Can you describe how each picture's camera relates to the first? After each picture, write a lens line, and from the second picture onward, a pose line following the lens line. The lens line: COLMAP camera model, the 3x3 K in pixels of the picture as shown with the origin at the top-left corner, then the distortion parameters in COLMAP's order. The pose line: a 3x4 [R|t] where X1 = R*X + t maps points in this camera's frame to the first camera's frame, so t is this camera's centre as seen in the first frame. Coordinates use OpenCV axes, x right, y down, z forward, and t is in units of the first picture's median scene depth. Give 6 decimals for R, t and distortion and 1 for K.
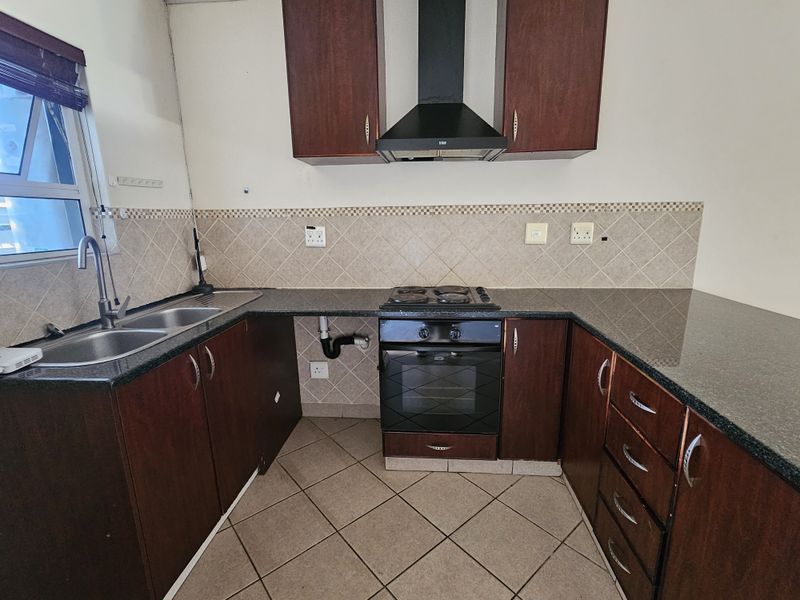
lens RADIAL K [[383.0, 0, 400.0], [0, 383.0, 300.0], [0, 0, 1]] dist [-0.005975, -0.000396]
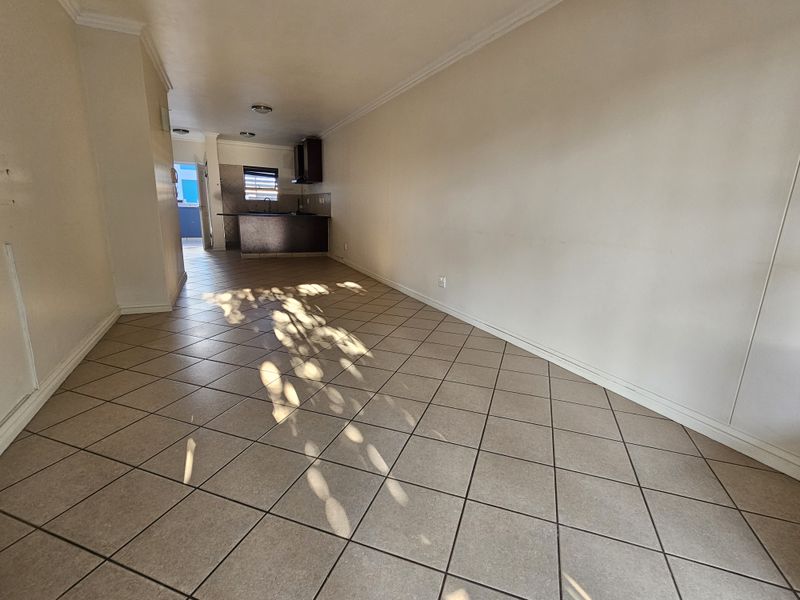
lens RADIAL K [[383.0, 0, 400.0], [0, 383.0, 300.0], [0, 0, 1]] dist [-0.005975, -0.000396]
pose [[0.500022, 0.242582, -0.831344, 4.458392], [-0.239814, 0.961212, 0.136239, 0.073414], [0.832146, 0.131245, 0.538801, -0.347341]]
